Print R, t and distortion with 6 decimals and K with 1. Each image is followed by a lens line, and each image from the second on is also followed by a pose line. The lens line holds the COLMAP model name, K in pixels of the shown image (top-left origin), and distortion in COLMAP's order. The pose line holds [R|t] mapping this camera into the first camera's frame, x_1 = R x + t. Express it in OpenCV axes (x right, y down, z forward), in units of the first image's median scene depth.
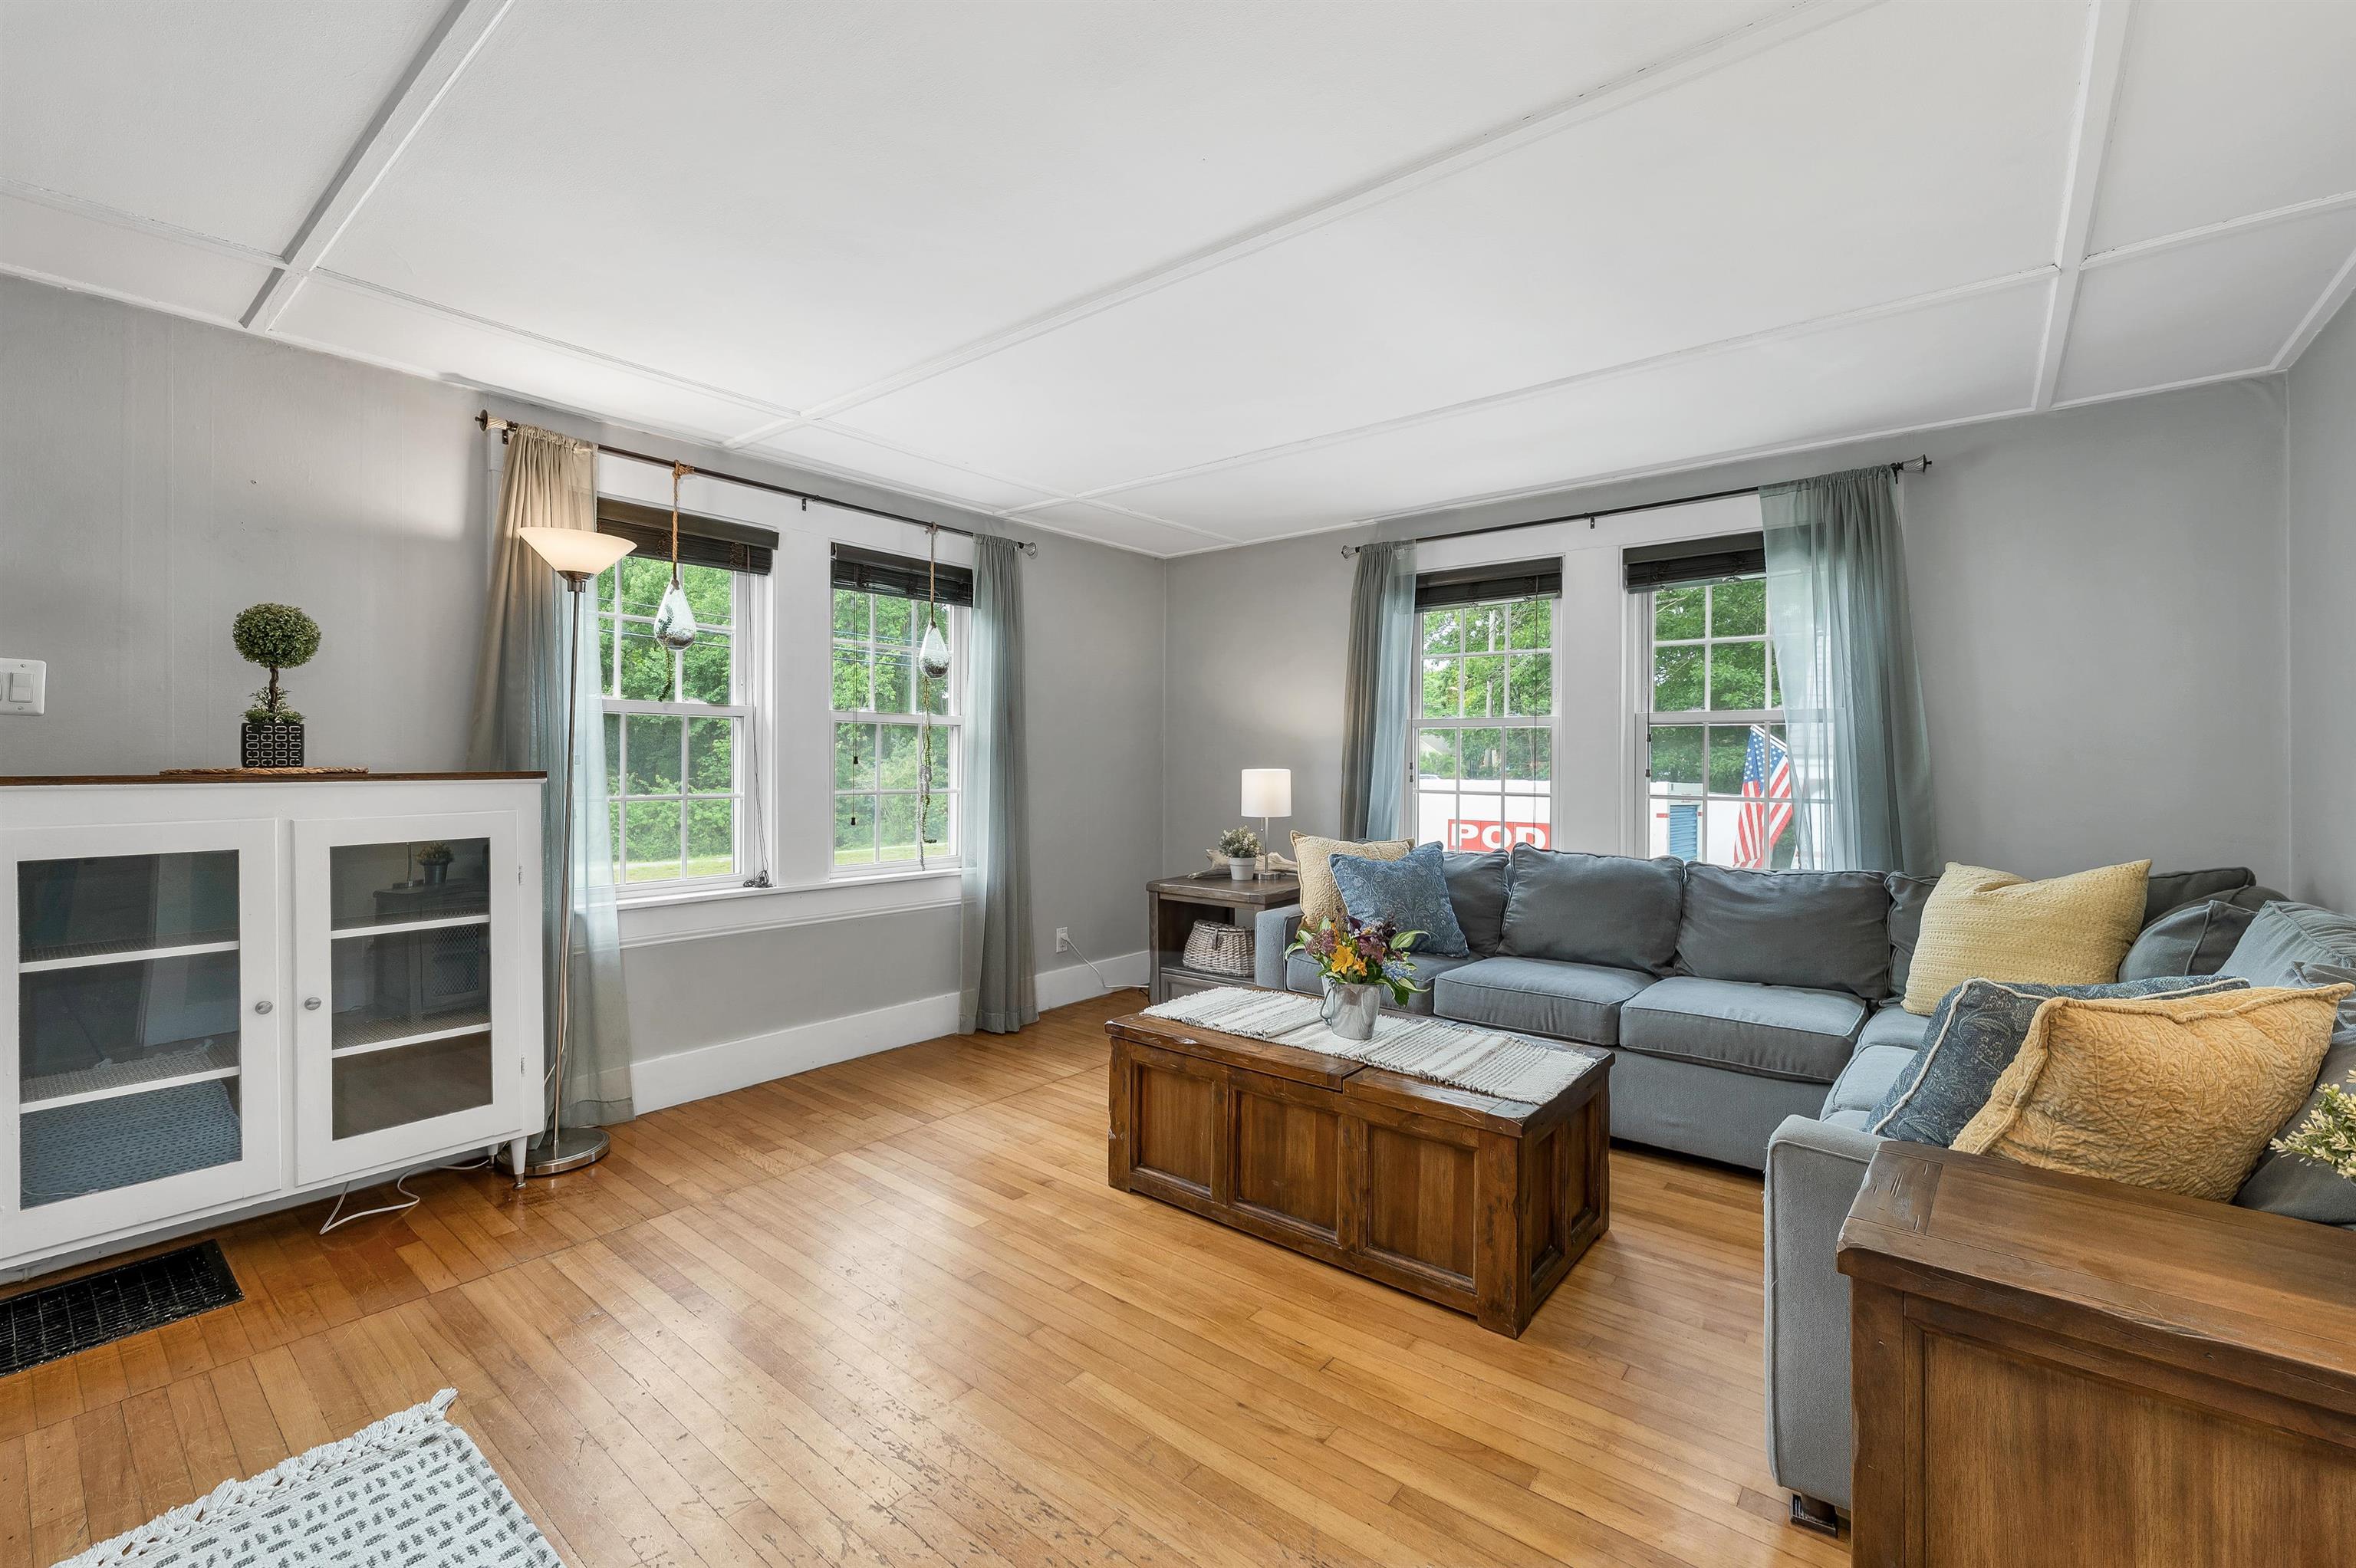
lens RADIAL K [[992.7, 0, 1183.9], [0, 992.7, 782.0], [0, 0, 1]] dist [-0.000501, 0.000043]
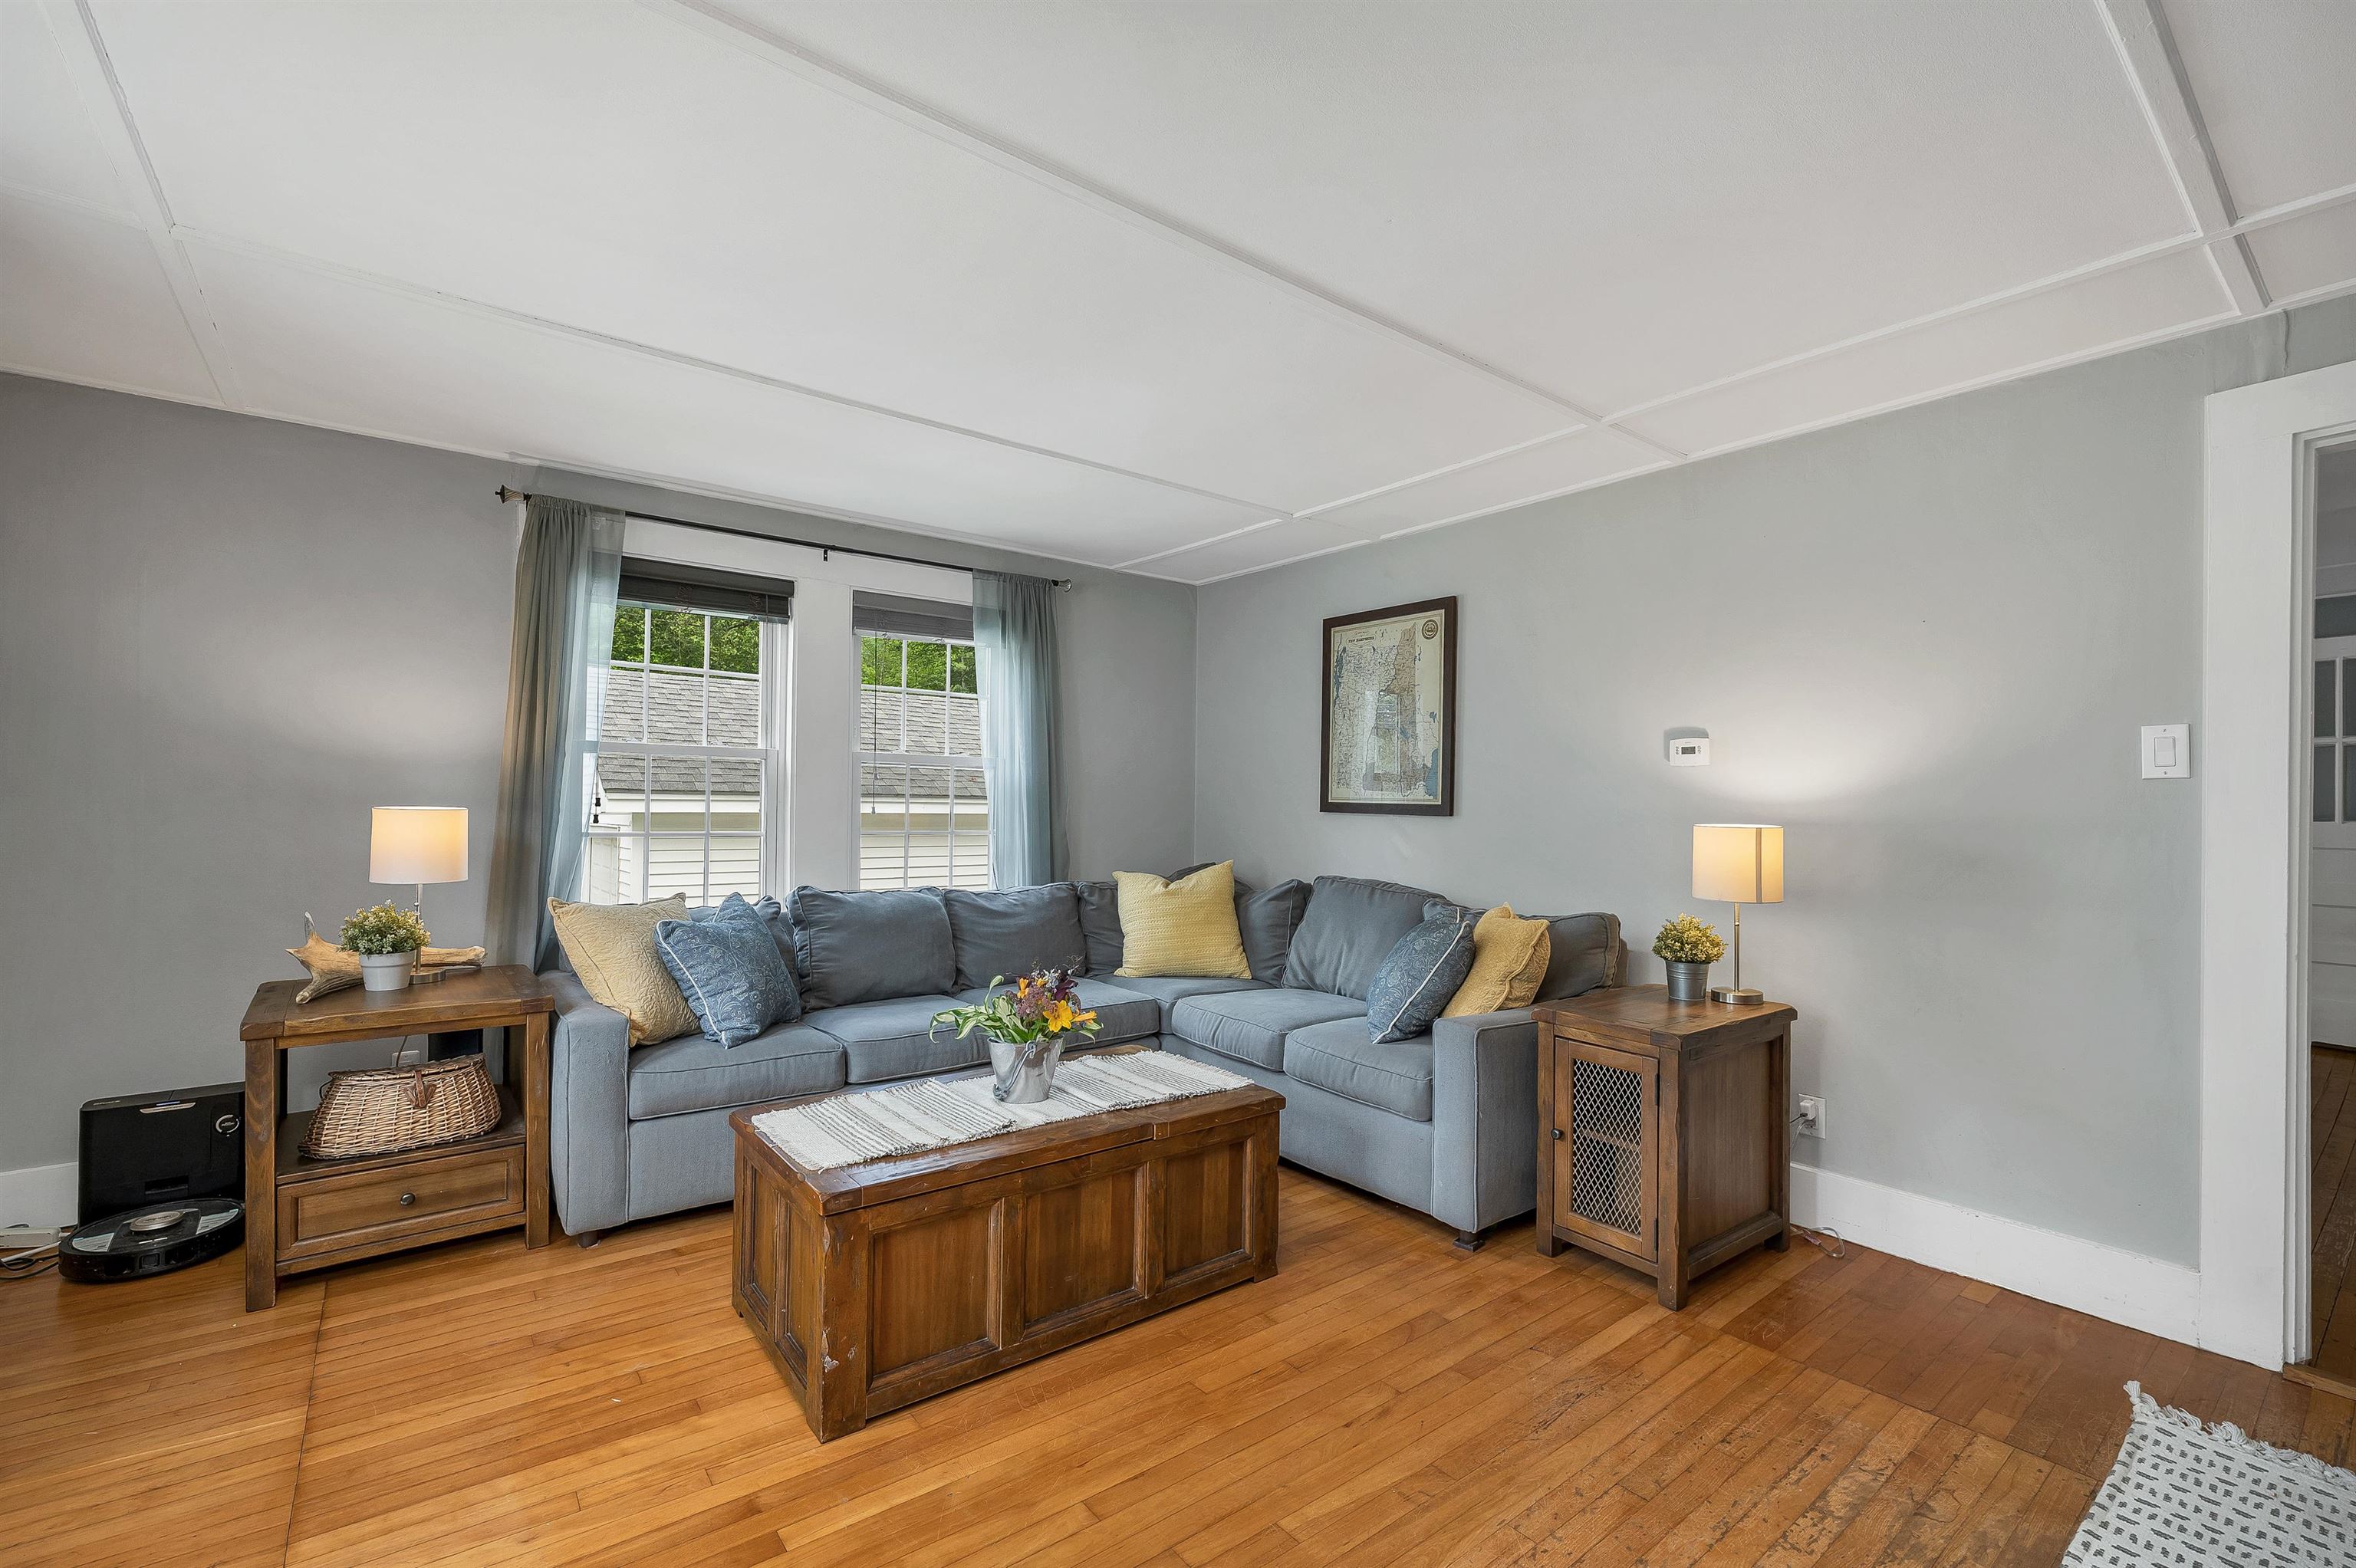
lens RADIAL K [[1000.3, 0, 1175.4], [0, 1000.3, 807.2], [0, 0, 1]] dist [-0.004052, -0.000391]
pose [[0.231418, -0.004821, 0.972842, -0.671167], [0.007317, 0.999968, 0.003215, -0.017513], [-0.972827, 0.006375, 0.231446, 0.621461]]
